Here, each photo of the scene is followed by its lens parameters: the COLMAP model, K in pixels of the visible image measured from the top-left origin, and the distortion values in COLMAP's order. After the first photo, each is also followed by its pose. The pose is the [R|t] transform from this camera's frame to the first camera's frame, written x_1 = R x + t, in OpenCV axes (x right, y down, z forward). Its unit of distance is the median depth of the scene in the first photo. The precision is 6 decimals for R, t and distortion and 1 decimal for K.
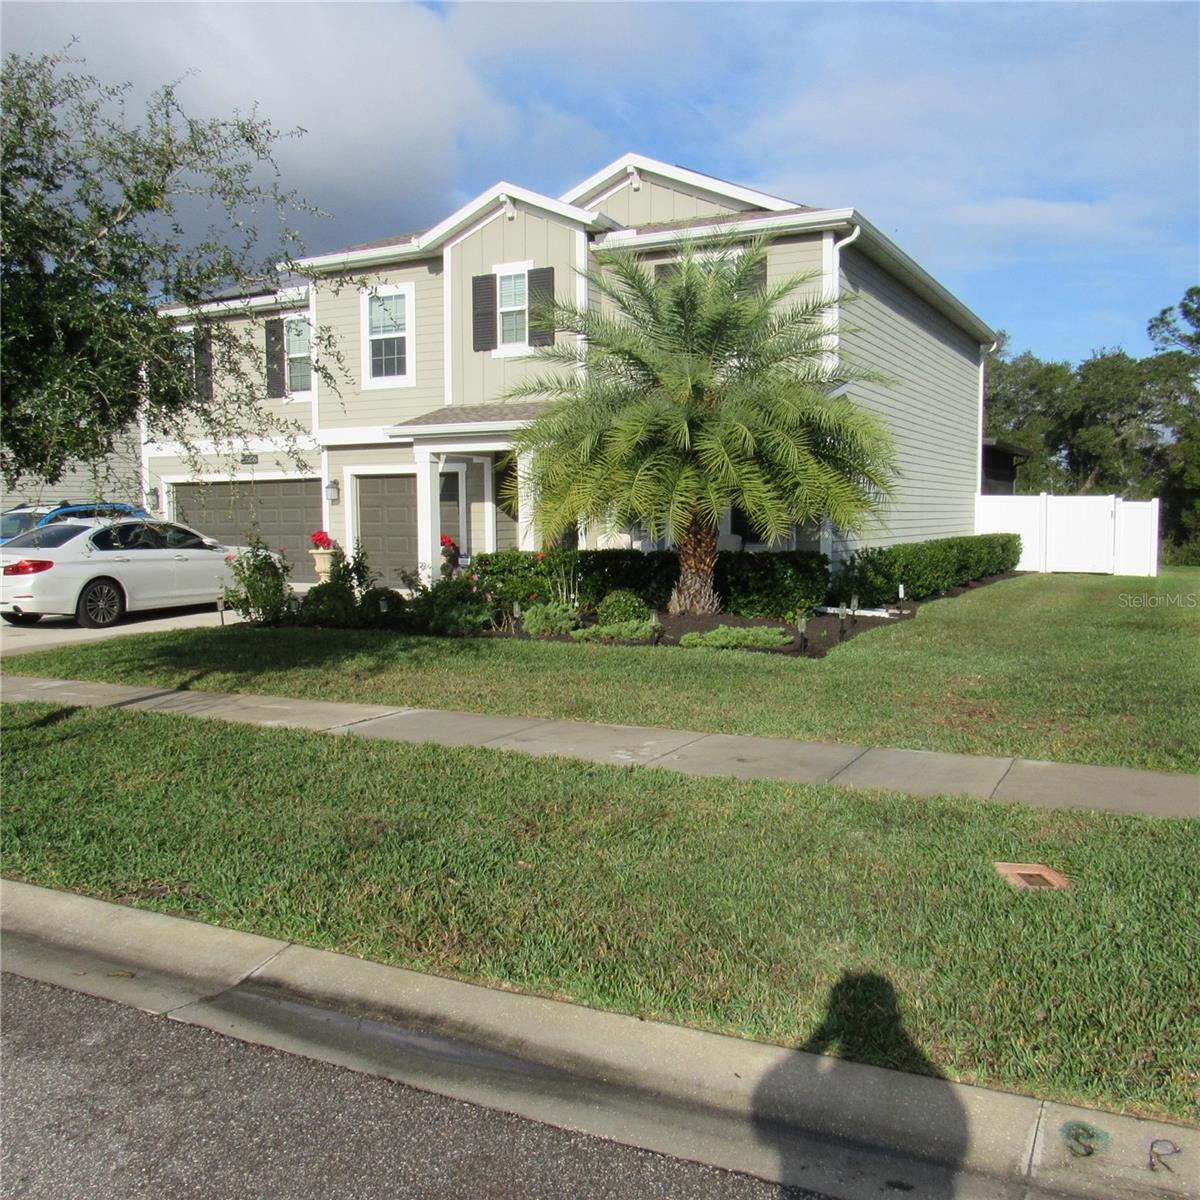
lens RADIAL K [[1157.3, 0, 601.9], [0, 1157.3, 606.5], [0, 0, 1]] dist [-0.026752, 0.000000]
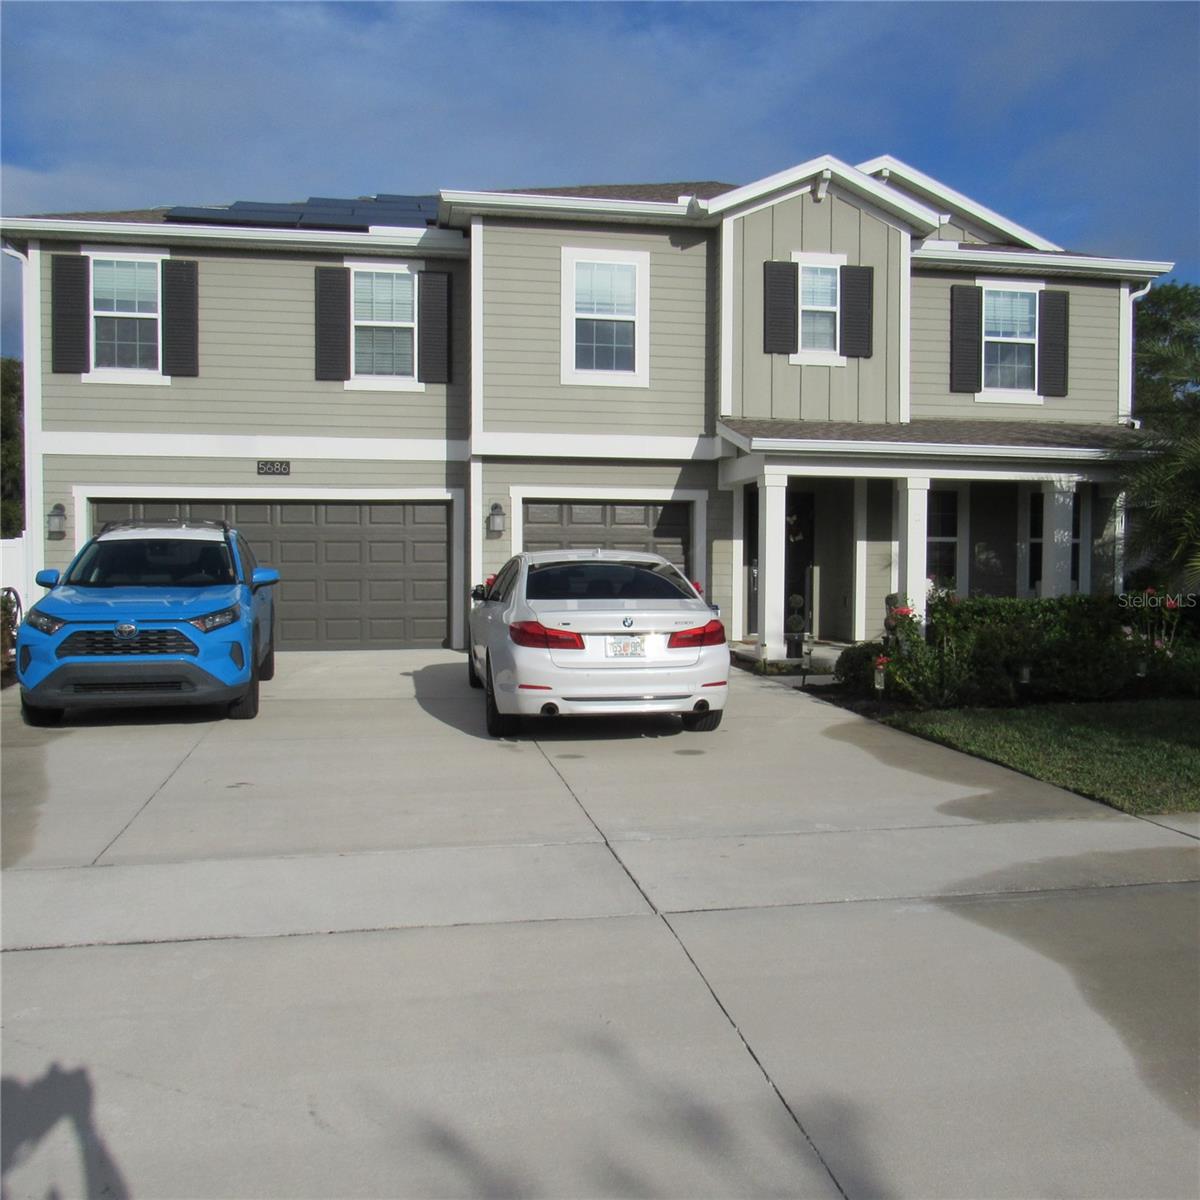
lens RADIAL K [[1157.3, 0, 601.5], [0, 1157.3, 601.0], [0, 0, 1]] dist [-0.026752, 0.000000]
pose [[0.784875, -0.011473, 0.619548, -0.672603], [0.039580, 0.998715, -0.031648, -0.026137], [-0.618389, 0.049361, 0.784320, 0.429555]]
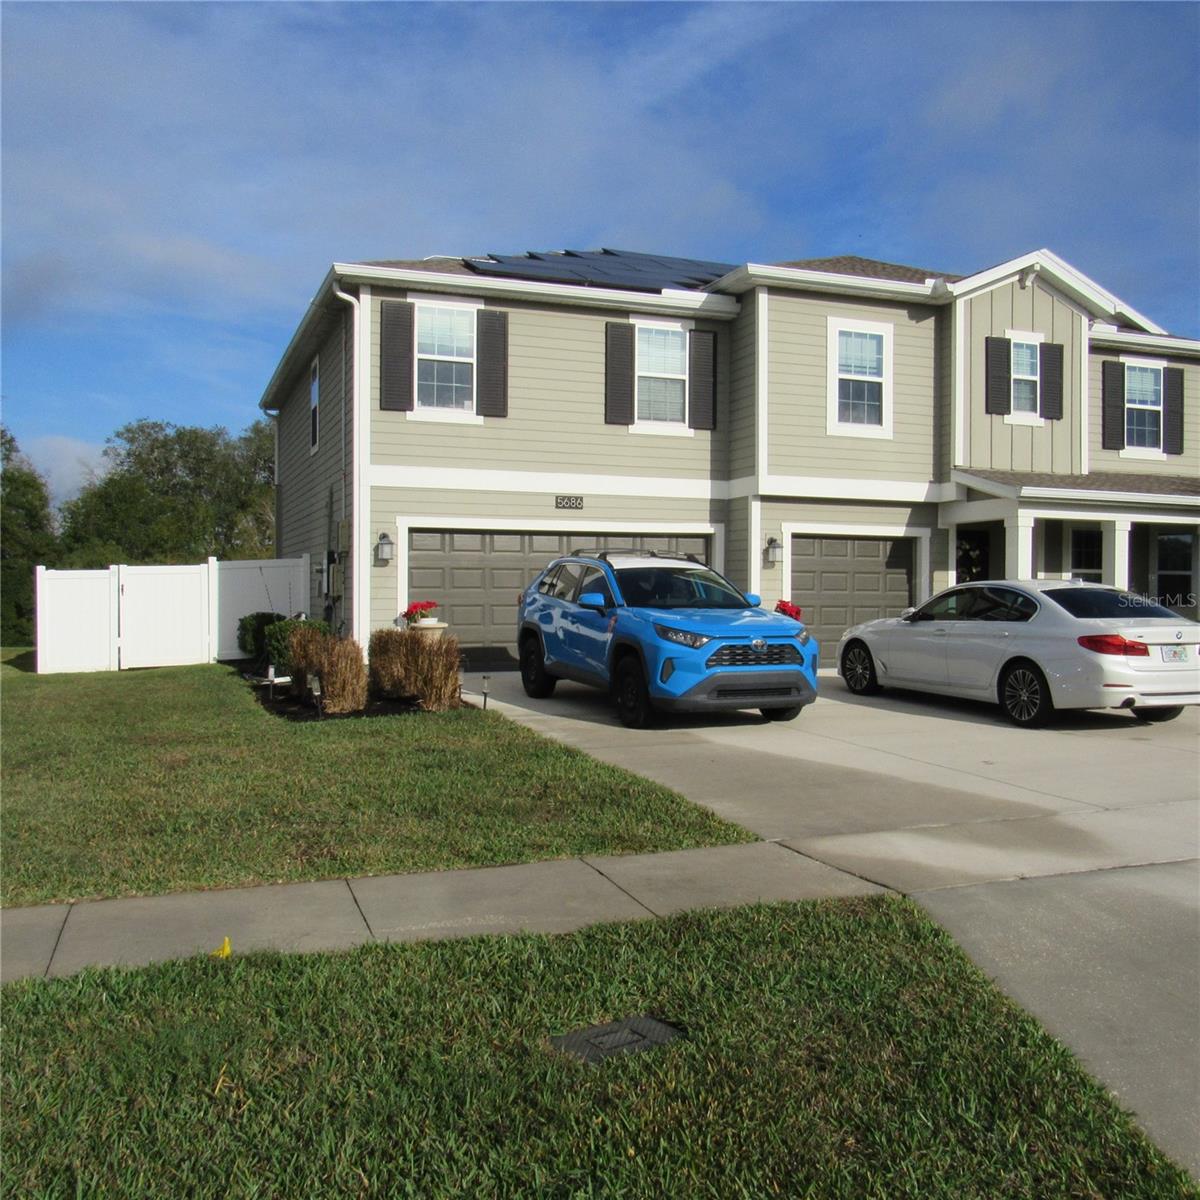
lens RADIAL K [[1157.3, 0, 598.9], [0, 1157.3, 597.6], [0, 0, 1]] dist [-0.026752, 0.000000]
pose [[0.658398, 0.007141, 0.752636, -0.995293], [0.047624, 0.997556, -0.051125, -0.034246], [-0.751161, 0.069504, 0.656449, 0.600907]]
